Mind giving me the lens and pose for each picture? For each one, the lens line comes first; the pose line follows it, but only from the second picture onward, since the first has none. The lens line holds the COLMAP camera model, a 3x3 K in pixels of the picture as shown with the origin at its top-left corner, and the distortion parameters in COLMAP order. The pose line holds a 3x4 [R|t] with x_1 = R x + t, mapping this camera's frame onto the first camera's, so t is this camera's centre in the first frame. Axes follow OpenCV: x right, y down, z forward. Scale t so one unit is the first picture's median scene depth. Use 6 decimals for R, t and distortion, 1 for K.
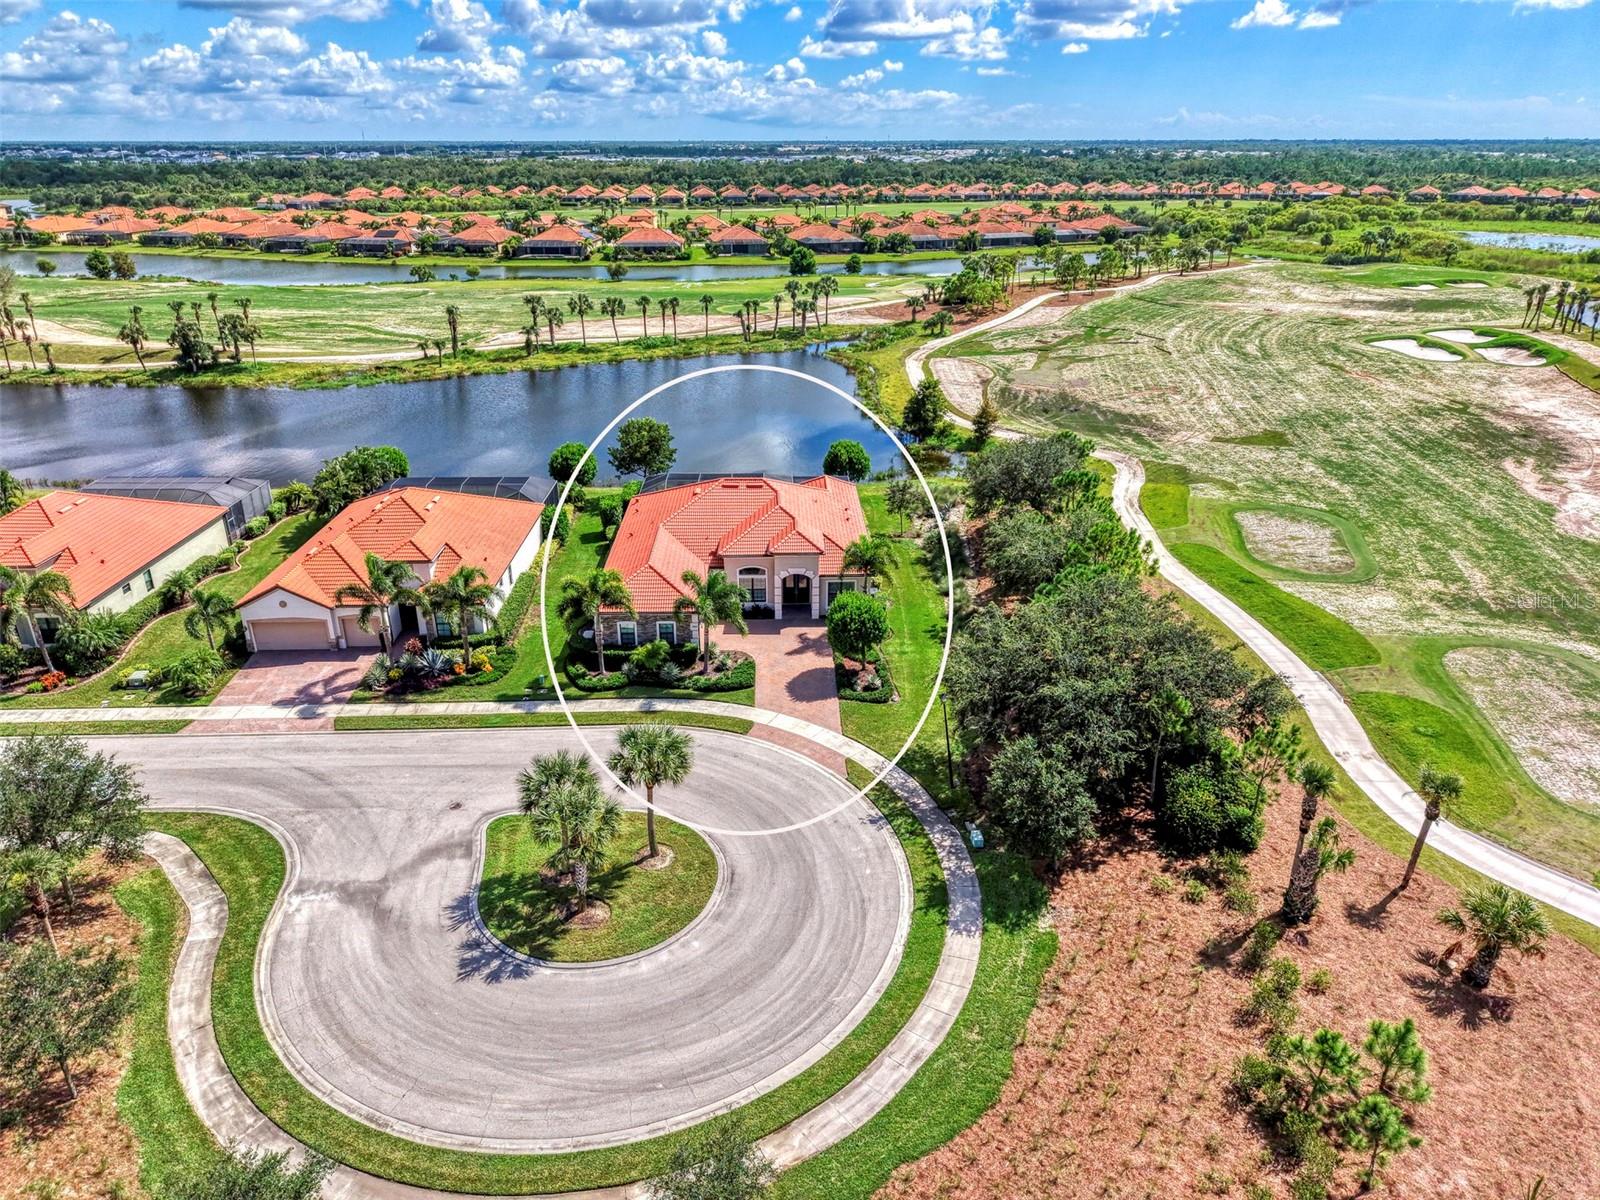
lens RADIAL K [[1059.6, 0, 794.0], [0, 1059.6, 598.8], [0, 0, 1]] dist [0.007158, -0.003048]
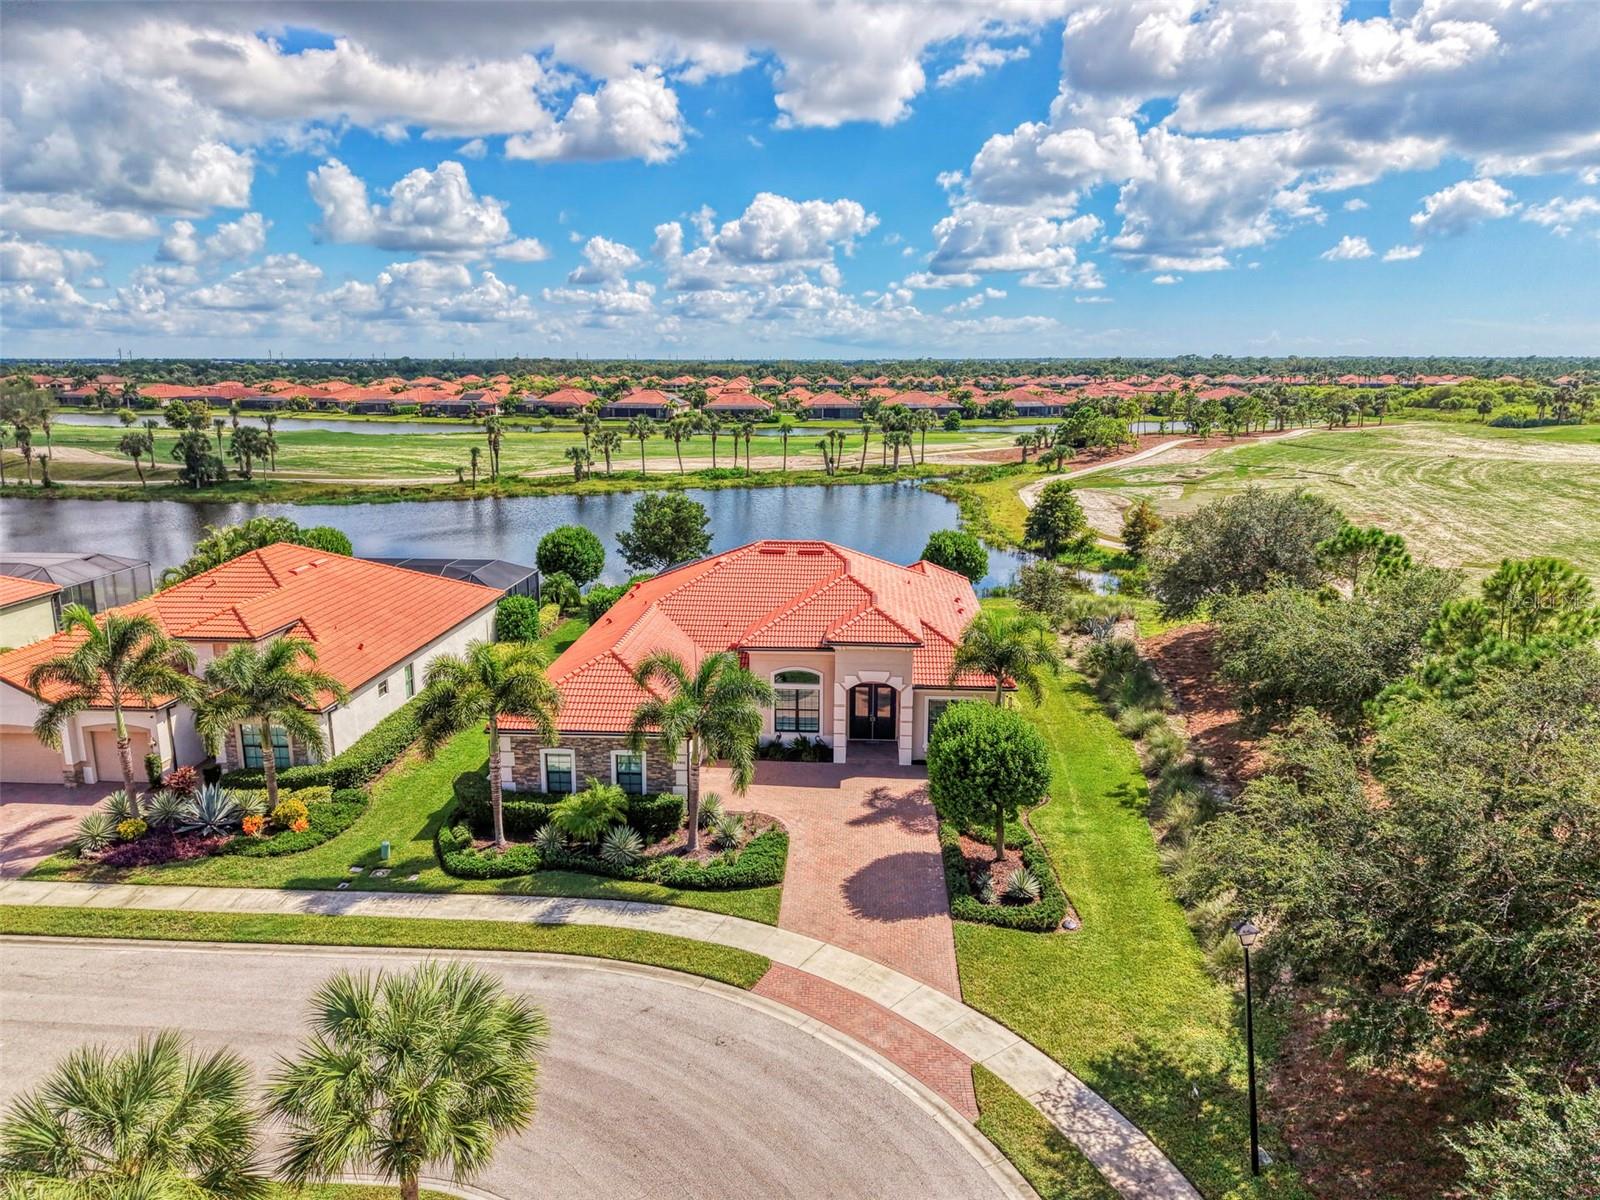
lens RADIAL K [[1059.6, 0, 794.0], [0, 1059.6, 598.8], [0, 0, 1]] dist [0.007158, -0.003048]
pose [[0.996008, 0.025244, -0.085617, 0.006160], [-0.040700, 0.982101, -0.183908, 0.031447], [0.079442, 0.186658, 0.979208, 0.357268]]
